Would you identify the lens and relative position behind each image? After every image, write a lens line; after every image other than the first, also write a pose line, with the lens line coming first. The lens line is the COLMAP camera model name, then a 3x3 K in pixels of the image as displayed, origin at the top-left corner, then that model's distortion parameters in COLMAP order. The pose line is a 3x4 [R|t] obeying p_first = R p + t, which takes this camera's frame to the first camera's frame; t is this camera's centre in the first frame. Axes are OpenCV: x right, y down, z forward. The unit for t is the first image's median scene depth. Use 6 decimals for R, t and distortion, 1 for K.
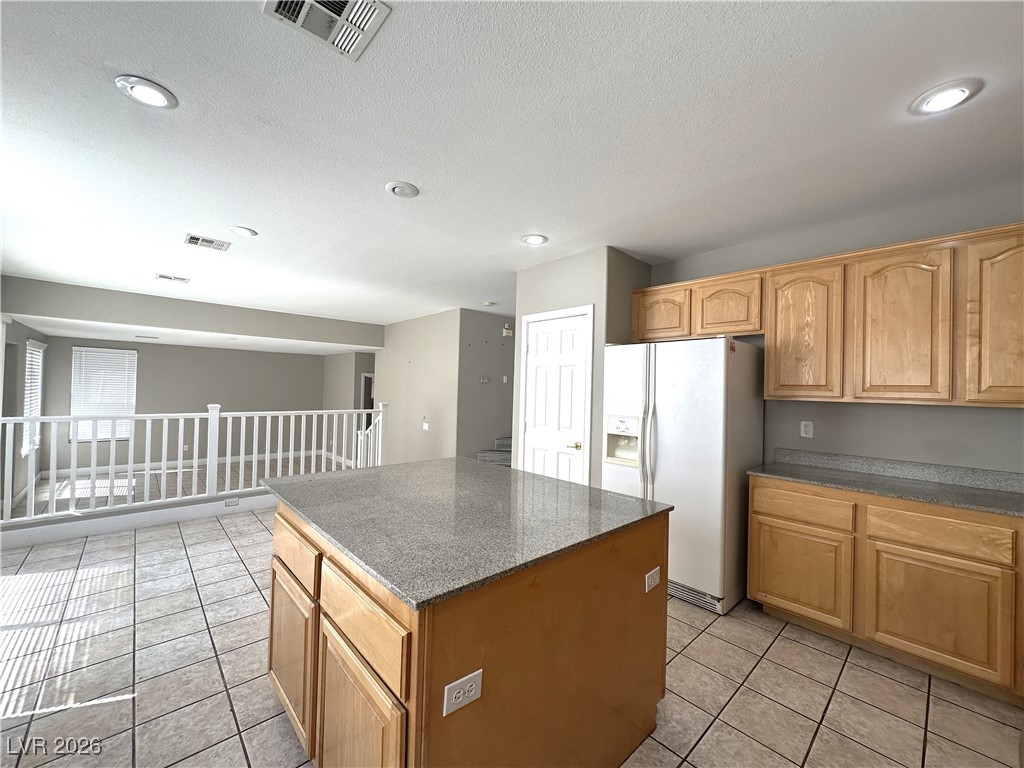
lens RADIAL K [[409.7, 0, 513.8], [0, 409.7, 382.6], [0, 0, 1]] dist [-0.002487, 0.001130]
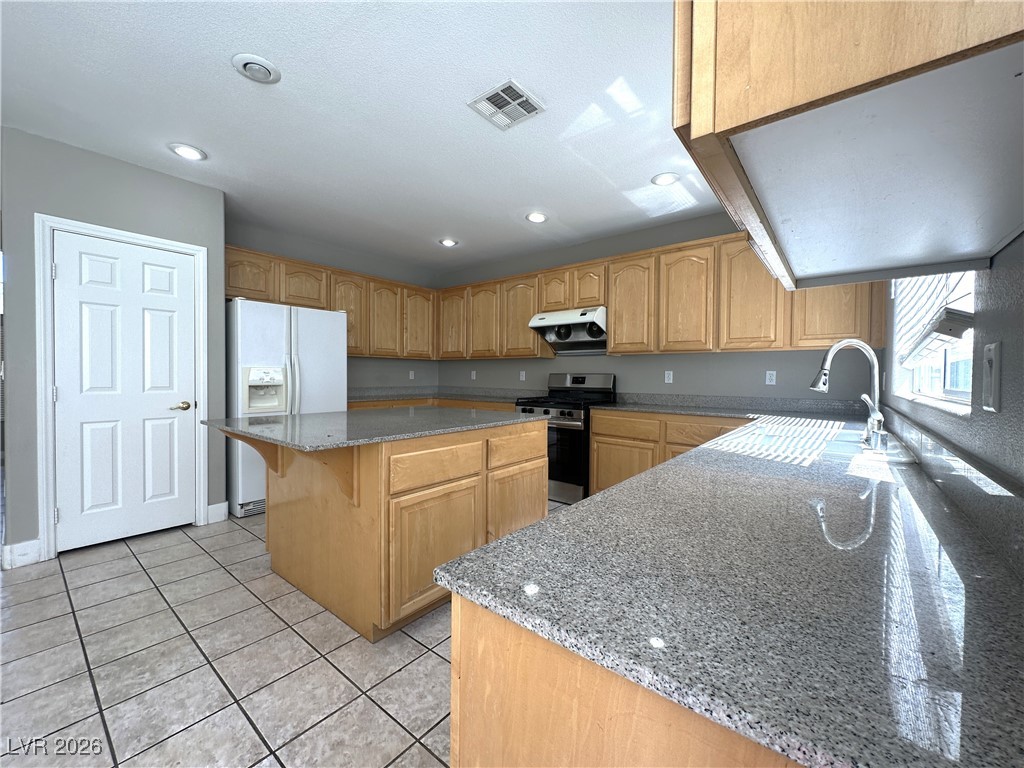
lens RADIAL K [[409.7, 0, 510.2], [0, 409.7, 384.3], [0, 0, 1]] dist [-0.002487, 0.001130]
pose [[-0.139891, -0.047223, 0.989040, -1.098477], [-0.028142, 0.998648, 0.043702, 0.071854], [-0.989767, -0.021720, -0.141031, 0.611029]]
